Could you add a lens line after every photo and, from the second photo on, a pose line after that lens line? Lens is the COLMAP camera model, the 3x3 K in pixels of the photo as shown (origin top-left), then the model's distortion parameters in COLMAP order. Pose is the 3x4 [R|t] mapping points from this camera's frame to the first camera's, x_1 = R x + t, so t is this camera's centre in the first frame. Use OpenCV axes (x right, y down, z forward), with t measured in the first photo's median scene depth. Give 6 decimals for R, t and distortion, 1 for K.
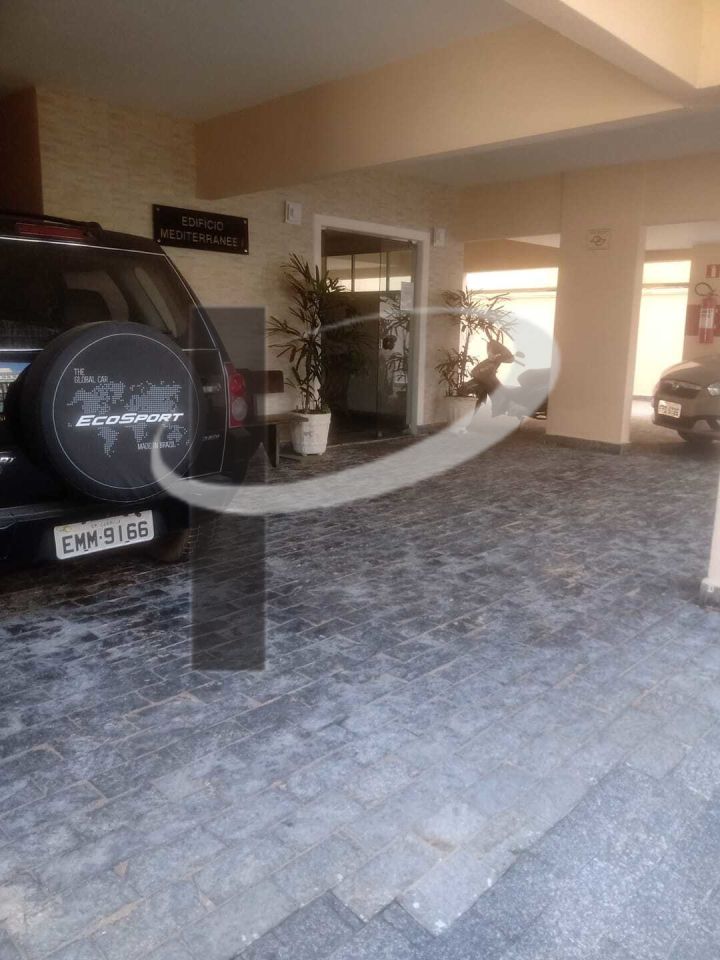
lens RADIAL K [[727.6, 0, 360.0], [0, 727.6, 480.0], [0, 0, 1]] dist [0.100108, -0.267783]
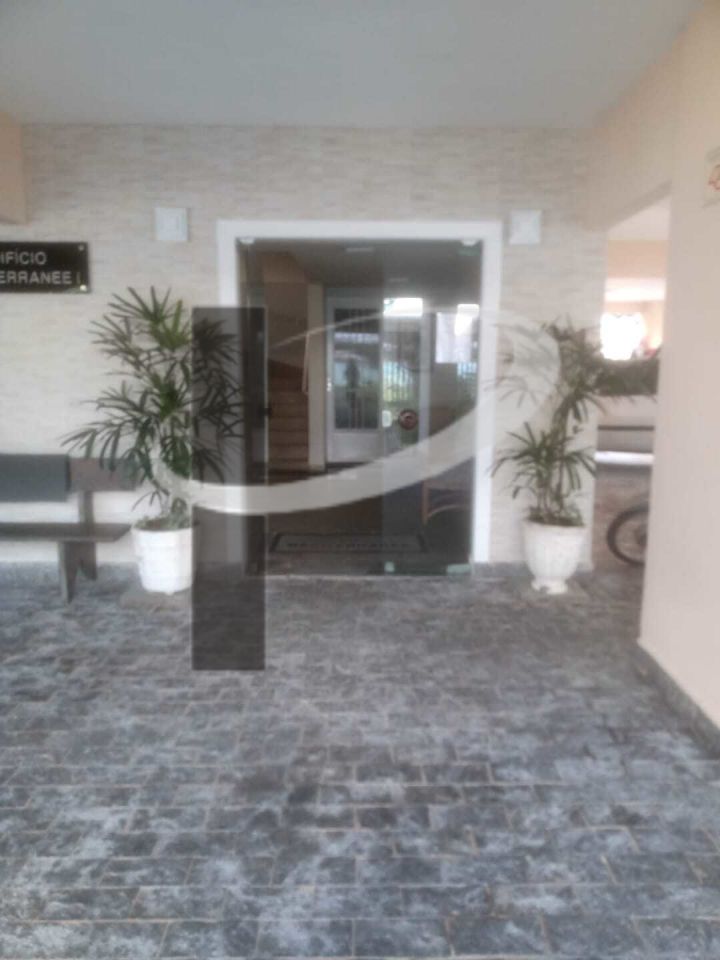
lens RADIAL K [[727.6, 0, 360.0], [0, 727.6, 480.0], [0, 0, 1]] dist [0.100108, -0.267783]
pose [[0.705006, 0.112791, -0.700175, 0.536595], [-0.137340, 0.990296, 0.021239, -0.181609], [0.695776, 0.081189, 0.713655, 0.696006]]
